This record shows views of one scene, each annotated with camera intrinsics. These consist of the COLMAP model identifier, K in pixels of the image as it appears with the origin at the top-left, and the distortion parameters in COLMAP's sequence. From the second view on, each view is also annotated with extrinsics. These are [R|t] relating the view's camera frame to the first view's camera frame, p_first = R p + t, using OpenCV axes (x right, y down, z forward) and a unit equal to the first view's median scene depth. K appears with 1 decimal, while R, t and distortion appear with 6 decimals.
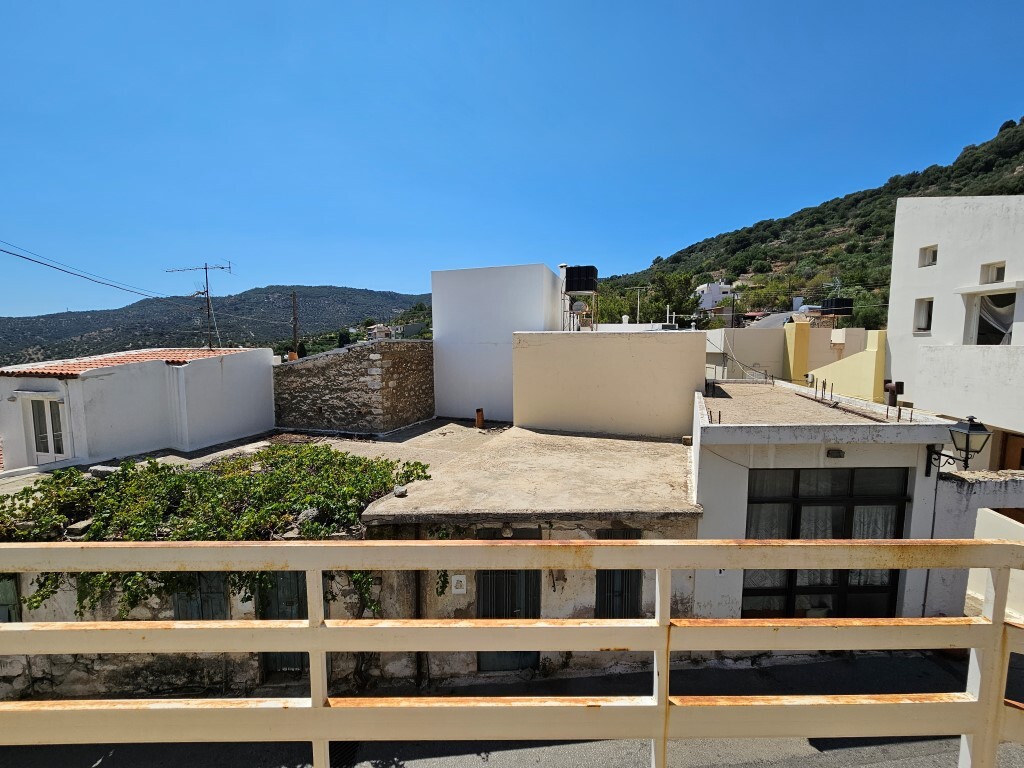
lens RADIAL K [[410.7, 0, 512.0], [0, 410.7, 384.0], [0, 0, 1]] dist [0.001897, 0.000268]
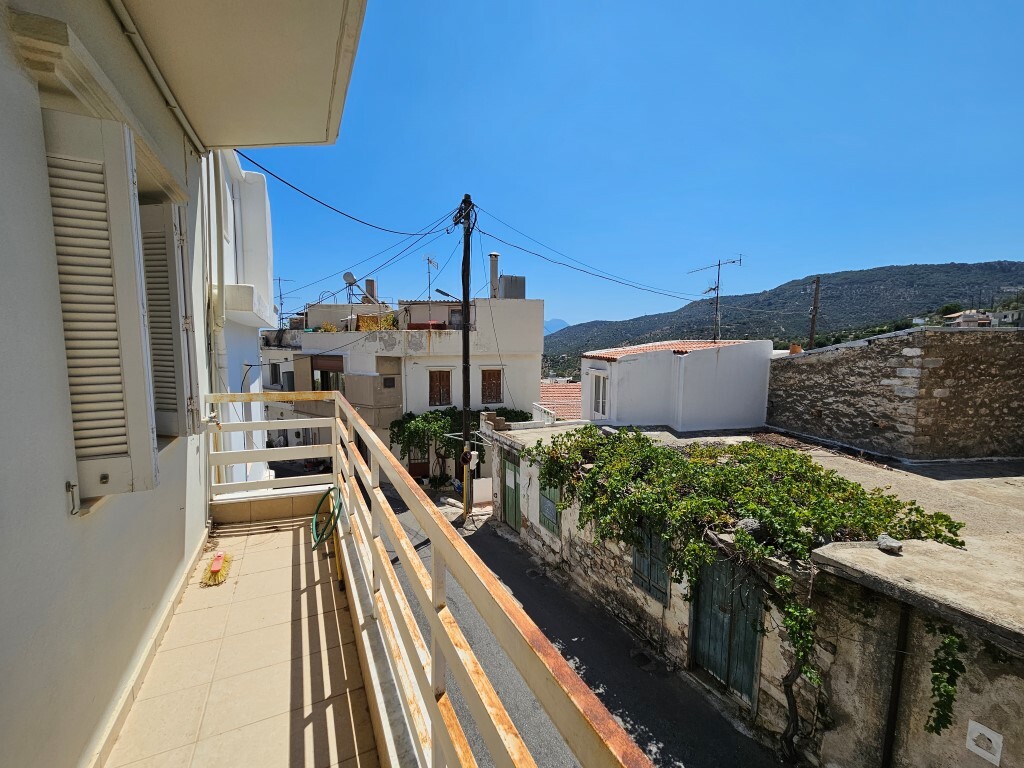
lens RADIAL K [[423.1, 0, 512.0], [0, 423.1, 384.0], [0, 0, 1]] dist [-0.002159, -0.000425]
pose [[0.430770, 0.091401, -0.897821, 0.055680], [-0.083387, 0.994633, 0.061248, 0.003269], [0.898601, 0.048483, 0.436080, 0.098342]]
